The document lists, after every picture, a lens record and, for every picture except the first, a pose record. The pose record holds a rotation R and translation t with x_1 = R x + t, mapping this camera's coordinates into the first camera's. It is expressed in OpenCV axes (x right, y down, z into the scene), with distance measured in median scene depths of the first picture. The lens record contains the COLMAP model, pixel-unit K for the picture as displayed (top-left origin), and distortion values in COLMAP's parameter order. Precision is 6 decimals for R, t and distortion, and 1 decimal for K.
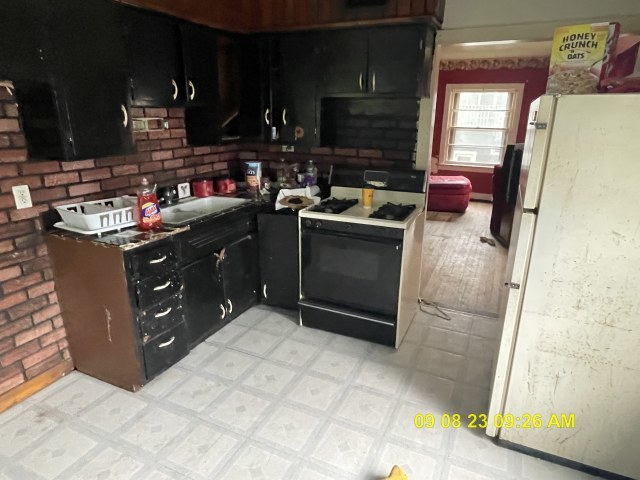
lens RADIAL K [[397.3, 0, 321.1], [0, 397.3, 242.2], [0, 0, 1]] dist [0.007867, 0.001509]
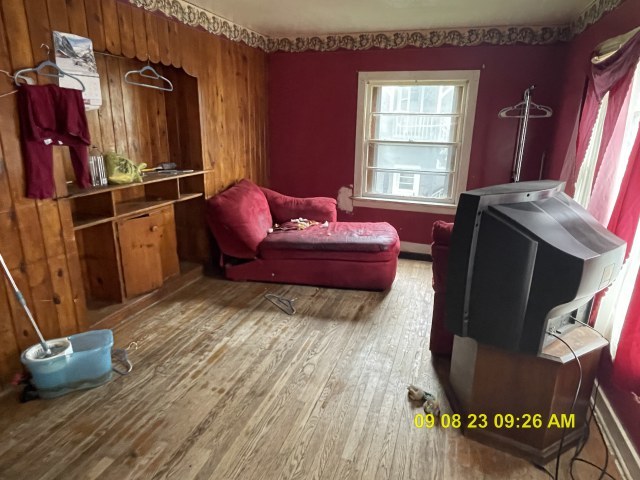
lens RADIAL K [[397.3, 0, 319.3], [0, 397.3, 238.2], [0, 0, 1]] dist [0.007867, 0.001509]
pose [[0.994064, -0.022146, 0.106517, 0.188796], [0.025393, 0.999250, -0.029222, -0.126104], [-0.105790, 0.031753, 0.993881, 0.413229]]
